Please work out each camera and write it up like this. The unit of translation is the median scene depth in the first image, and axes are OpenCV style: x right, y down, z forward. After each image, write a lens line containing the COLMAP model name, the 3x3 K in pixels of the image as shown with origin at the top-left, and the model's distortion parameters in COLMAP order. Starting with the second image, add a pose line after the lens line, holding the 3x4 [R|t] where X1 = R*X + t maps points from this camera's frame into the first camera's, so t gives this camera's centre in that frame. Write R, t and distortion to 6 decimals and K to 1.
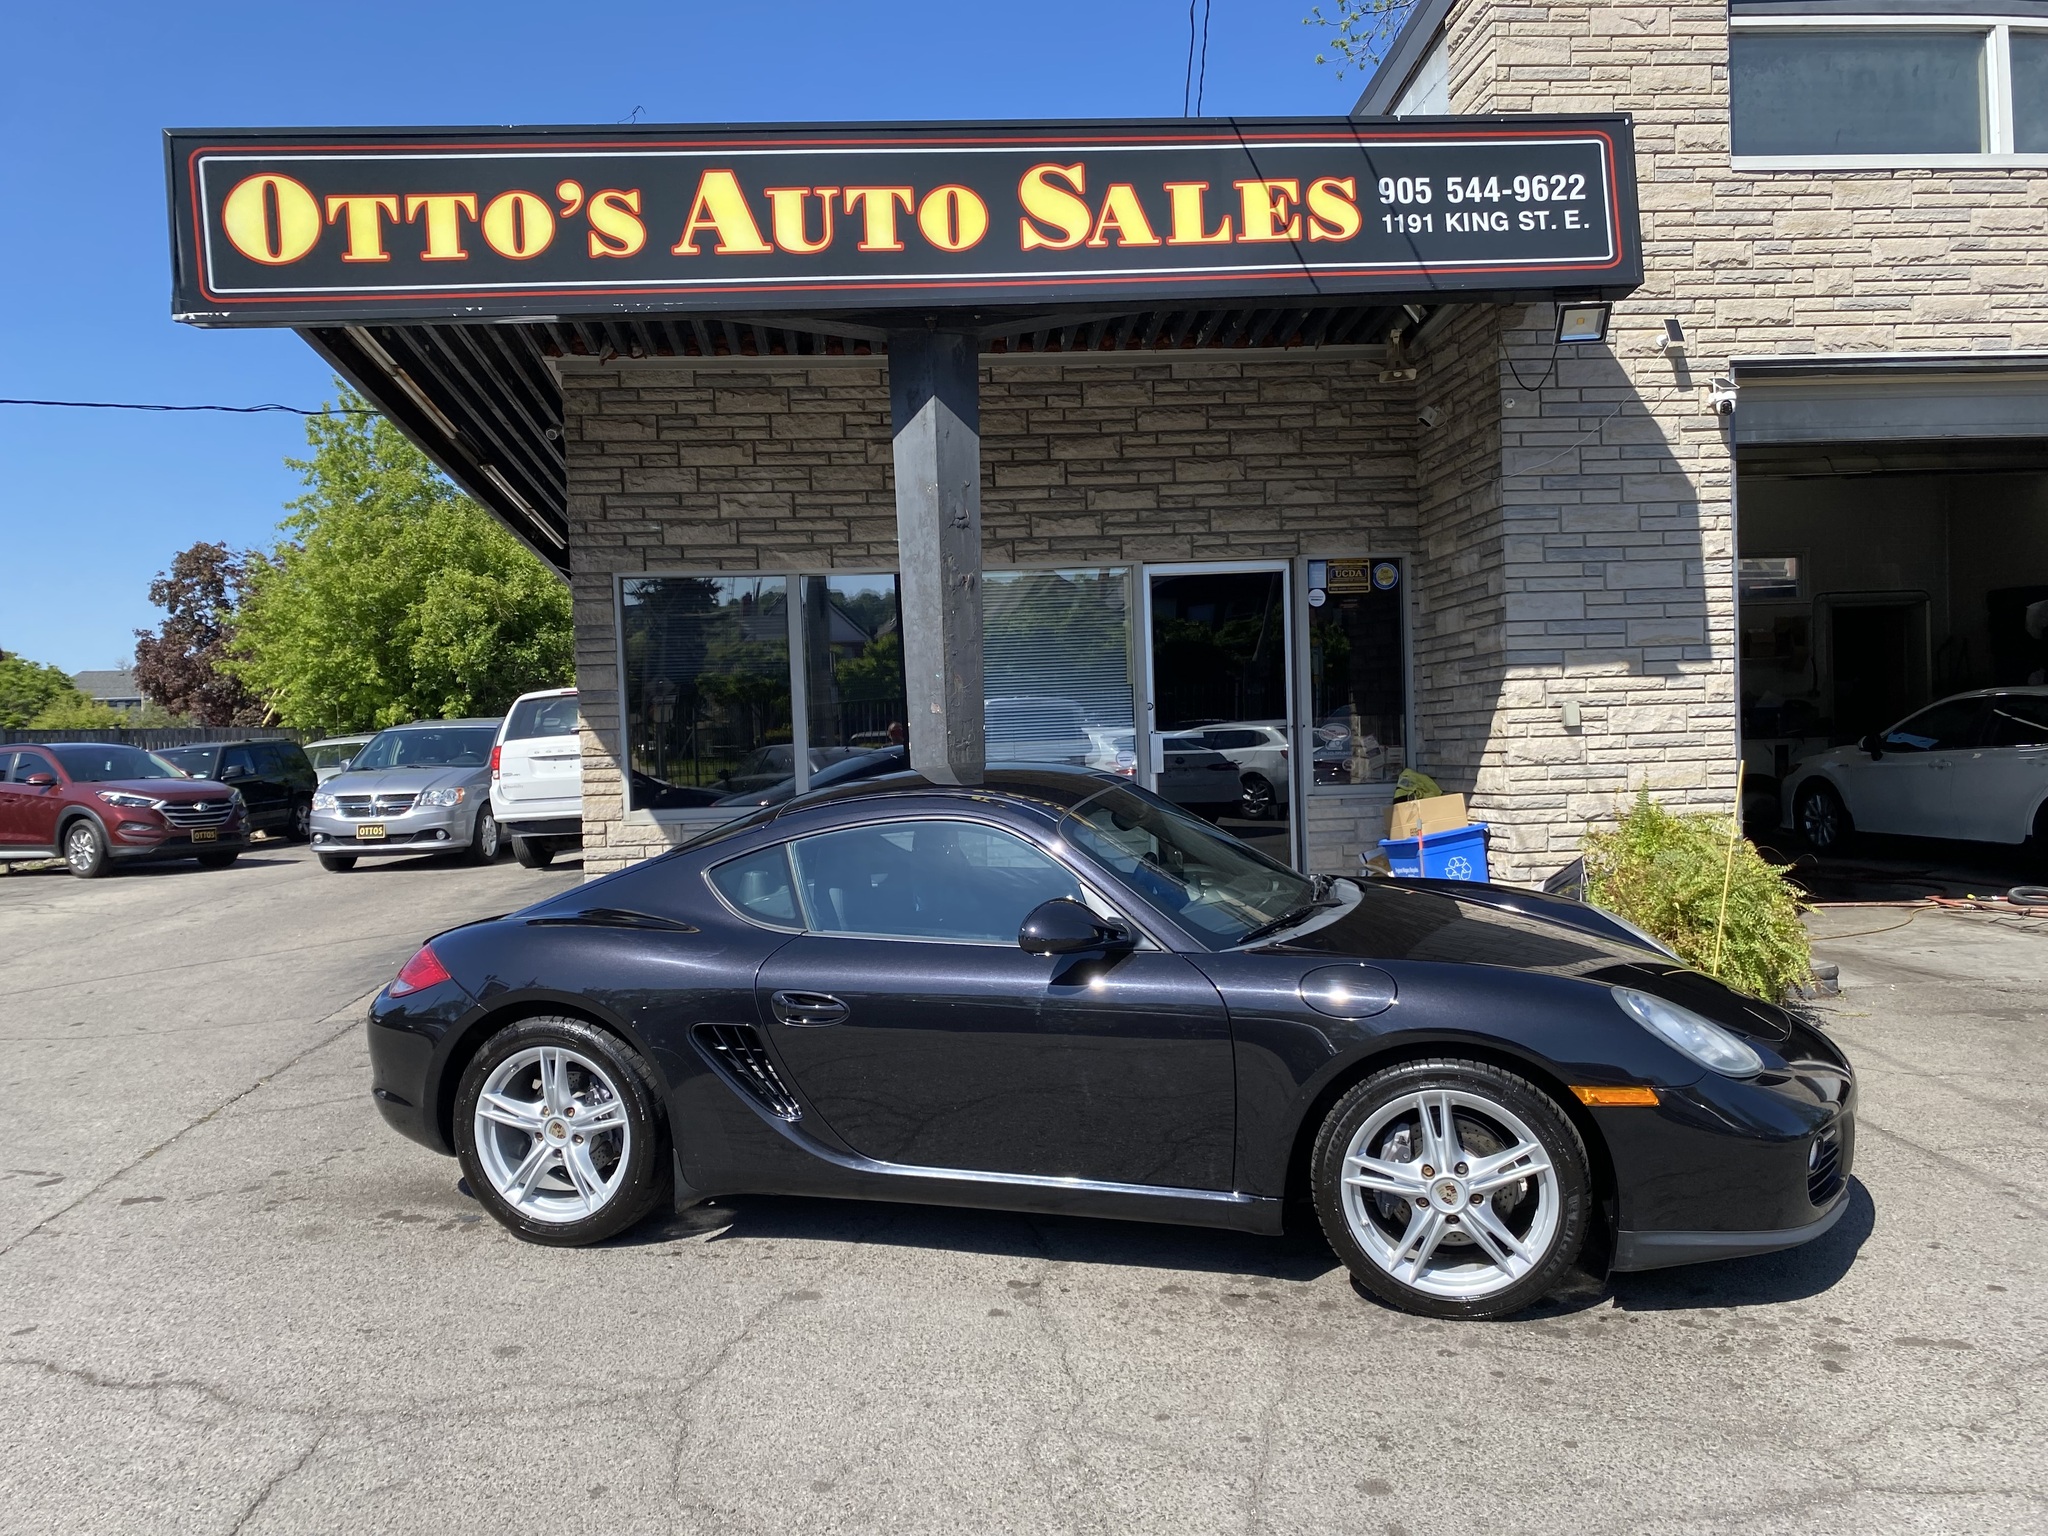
lens RADIAL K [[1542.2, 0, 987.4], [0, 1542.2, 781.1], [0, 0, 1]] dist [0.086996, -0.088871]
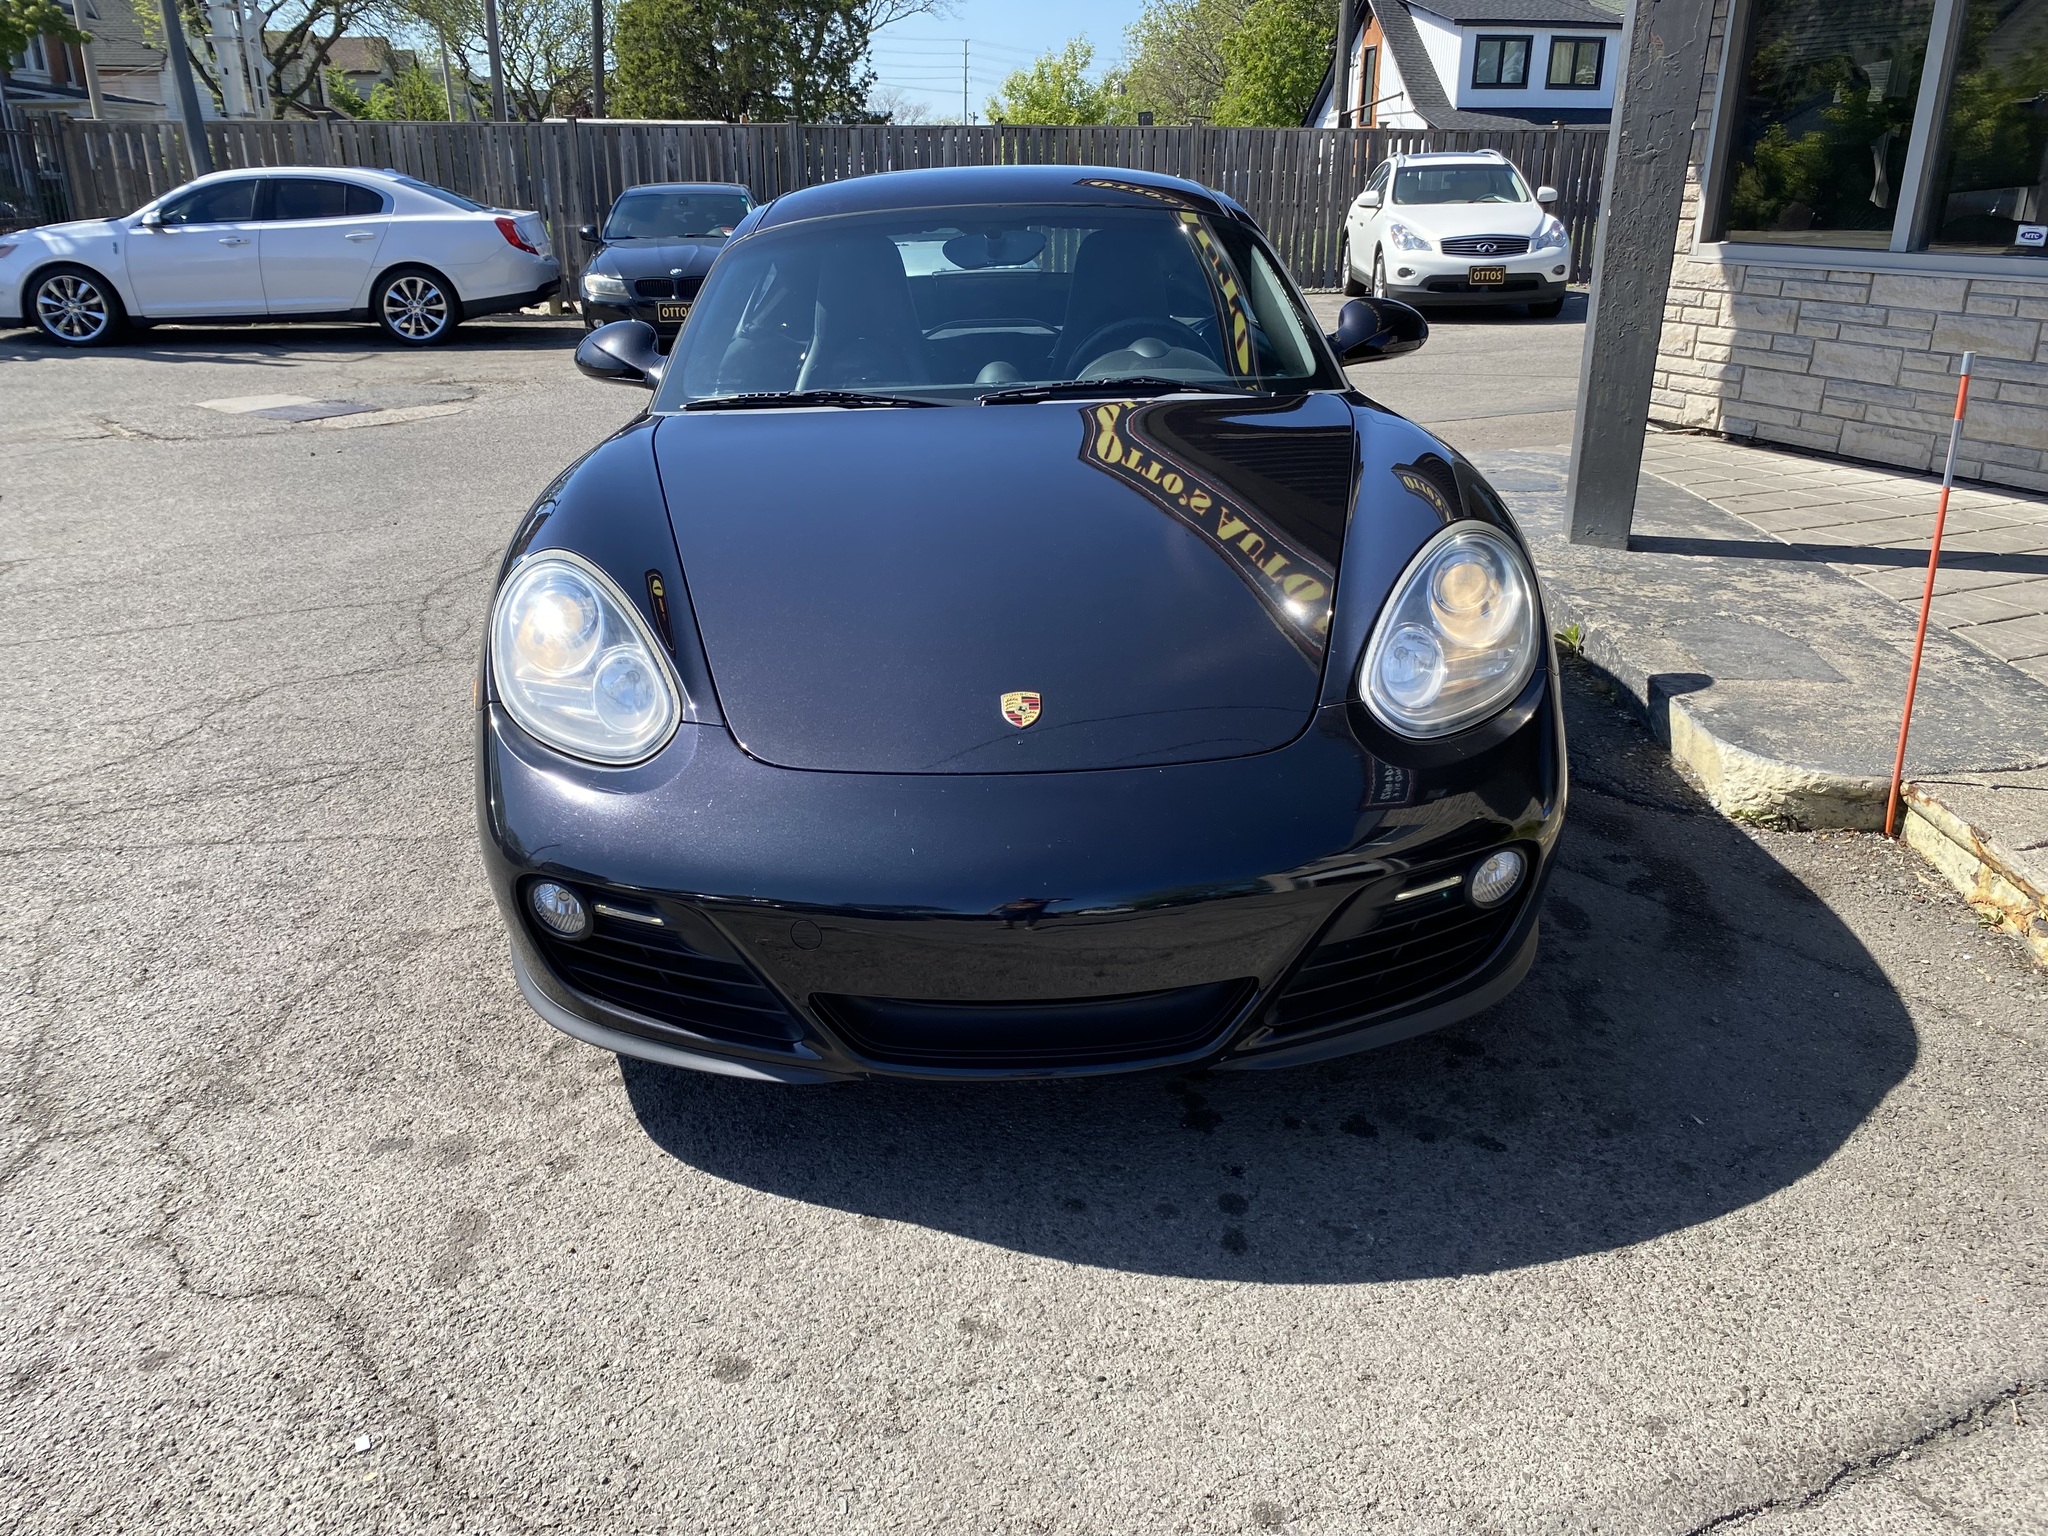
lens RADIAL K [[1551.9, 0, 984.2], [0, 1551.9, 770.1], [0, 0, 1]] dist [0.001284, 0.002558]
pose [[0.318023, 0.368503, -0.873537, 0.443176], [-0.044736, 0.926178, 0.374423, -0.011886], [0.947027, -0.079997, 0.311032, 0.399717]]
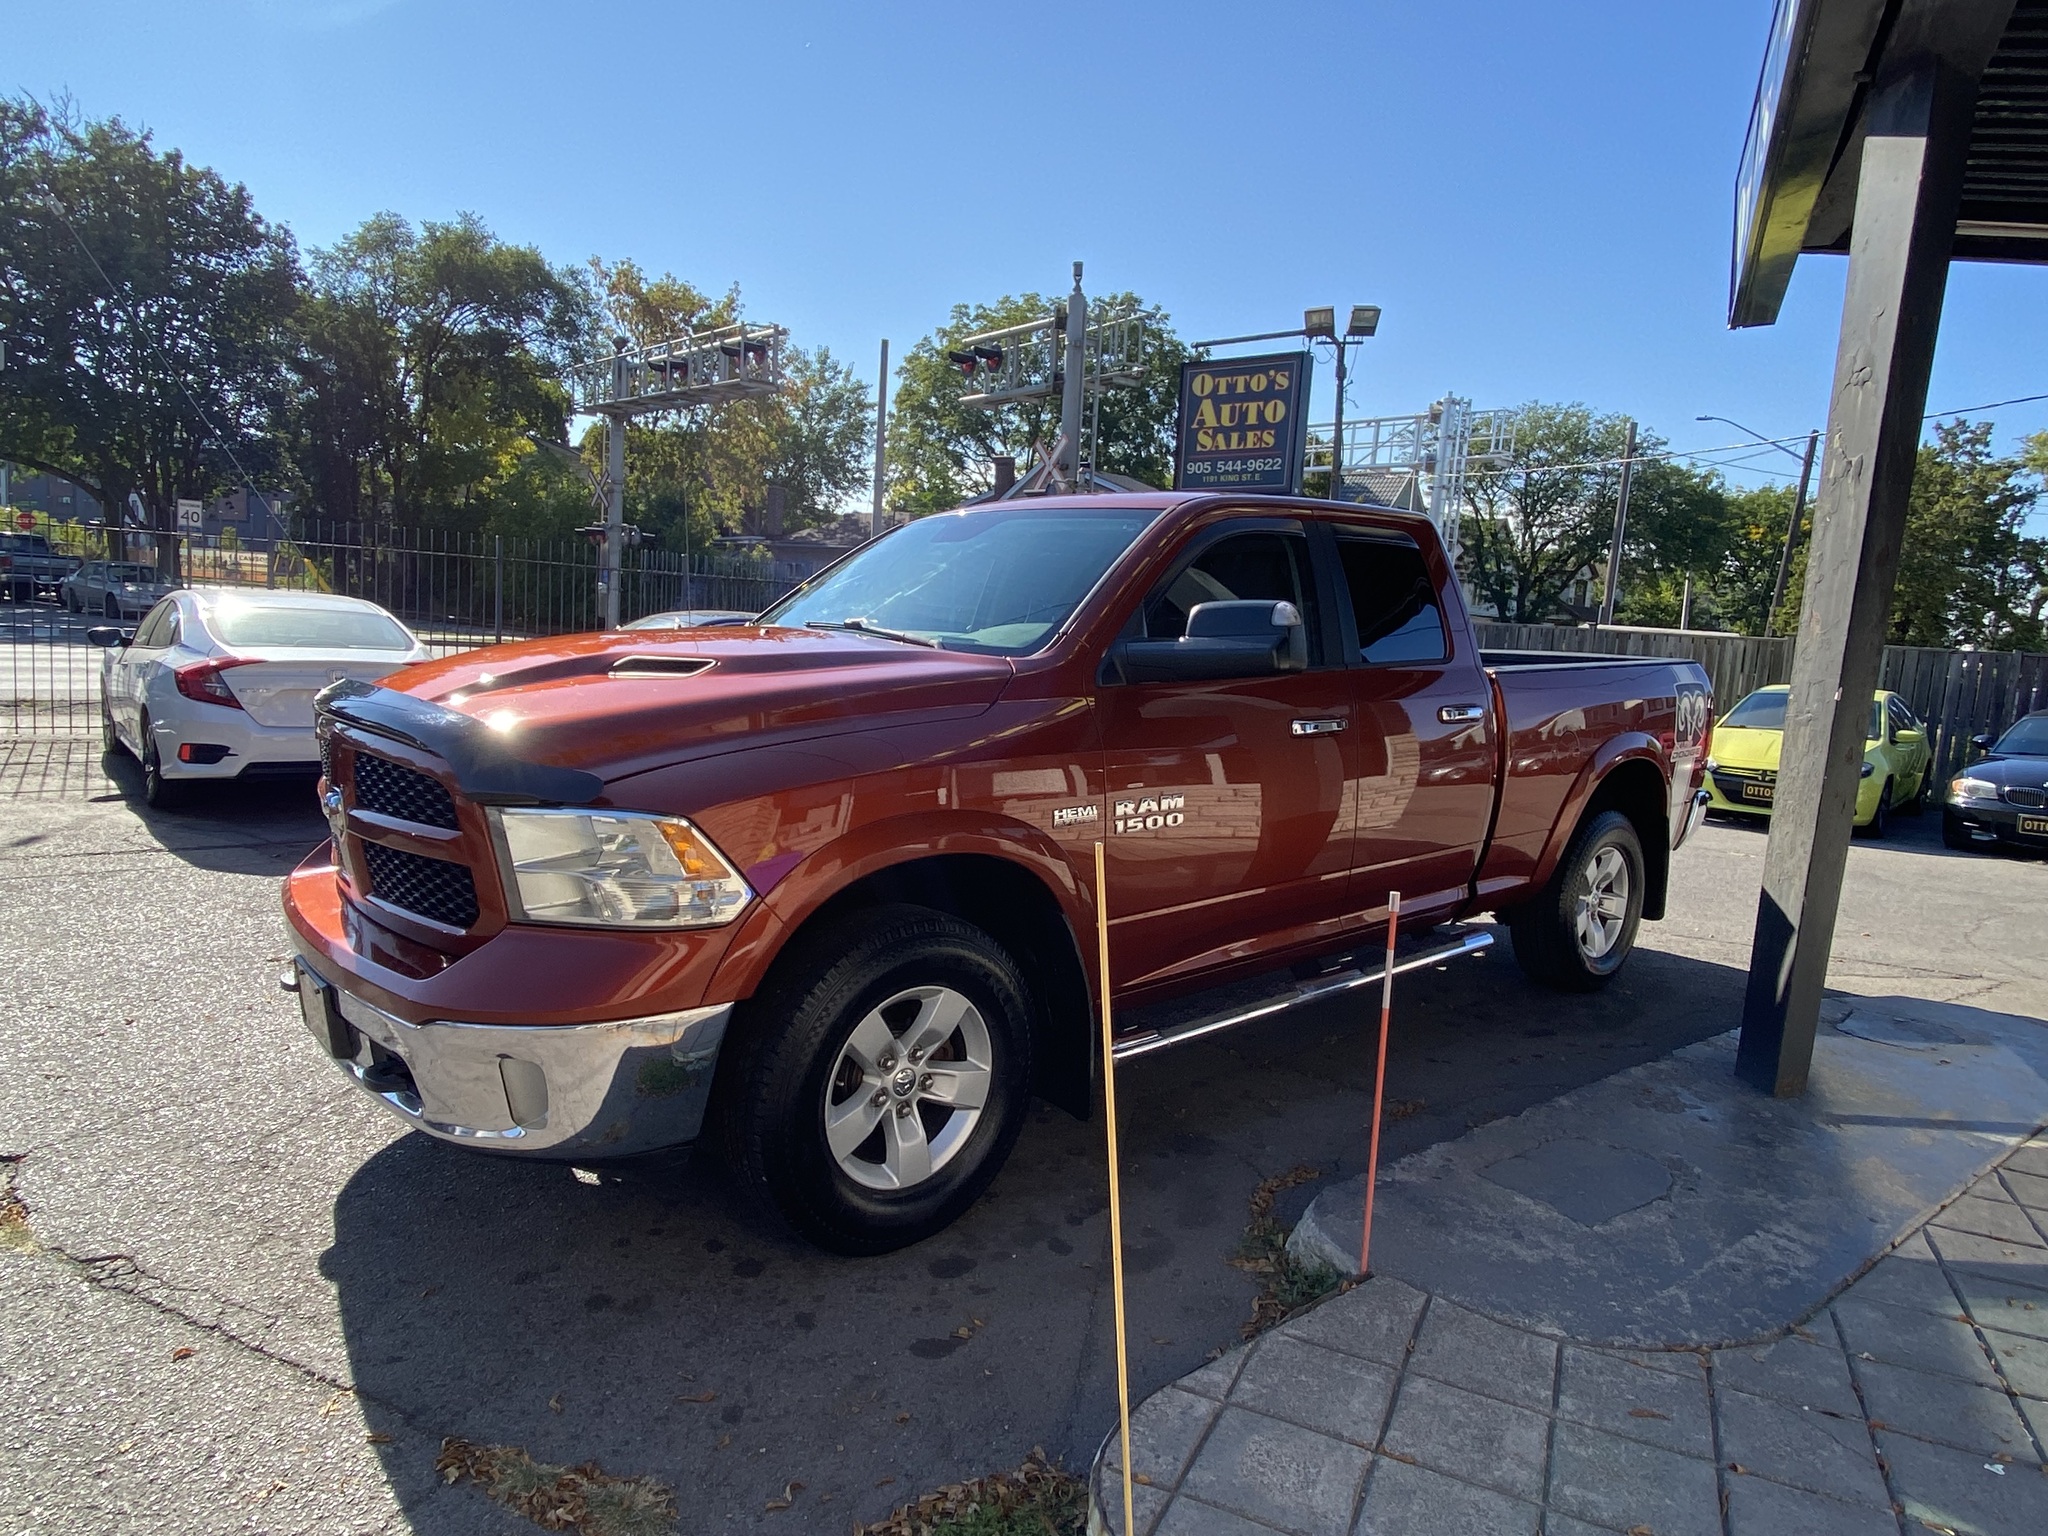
lens RADIAL K [[1213.1, 0, 1029.6], [0, 1213.1, 776.4], [0, 0, 1]] dist [0.062784, -0.080102]
pose [[-0.486725, 0.114028, -0.866081, 0.485911], [-0.084392, 0.980669, 0.176542, -0.050135], [0.869469, 0.159018, -0.467692, 0.752502]]
